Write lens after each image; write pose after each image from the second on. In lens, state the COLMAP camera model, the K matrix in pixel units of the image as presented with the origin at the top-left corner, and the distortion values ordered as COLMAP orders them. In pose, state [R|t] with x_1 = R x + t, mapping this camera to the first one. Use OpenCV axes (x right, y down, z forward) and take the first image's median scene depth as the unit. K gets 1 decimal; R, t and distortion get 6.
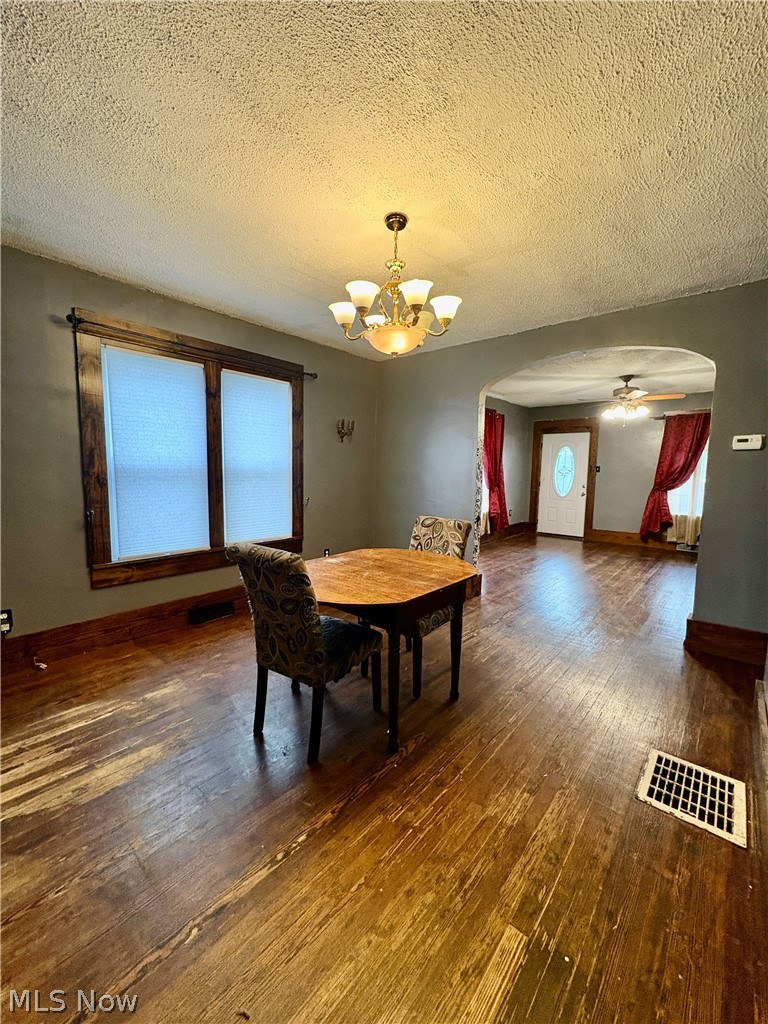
lens RADIAL K [[411.0, 0, 387.6], [0, 411.0, 512.4], [0, 0, 1]] dist [-0.010478, -0.000055]
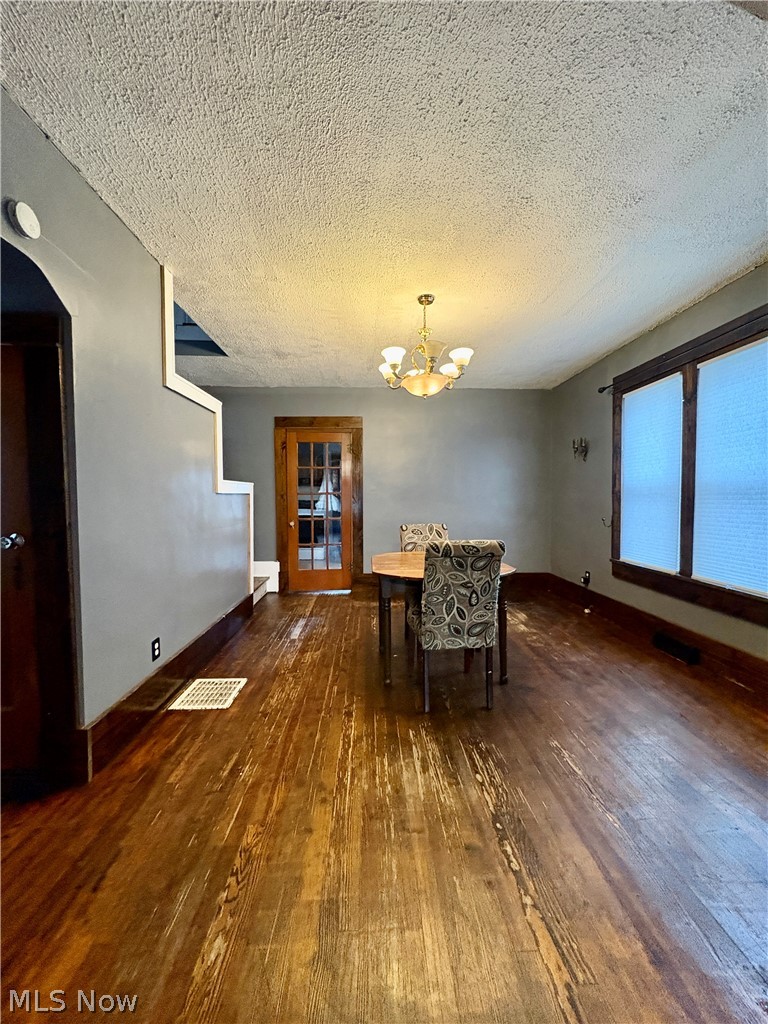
lens RADIAL K [[411.0, 0, 386.8], [0, 411.0, 511.2], [0, 0, 1]] dist [-0.010478, -0.000055]
pose [[-0.736231, 0.013563, -0.676594, 0.895348], [-0.071264, 0.992686, 0.097445, -0.127366], [0.672967, 0.119959, -0.729880, 1.716378]]
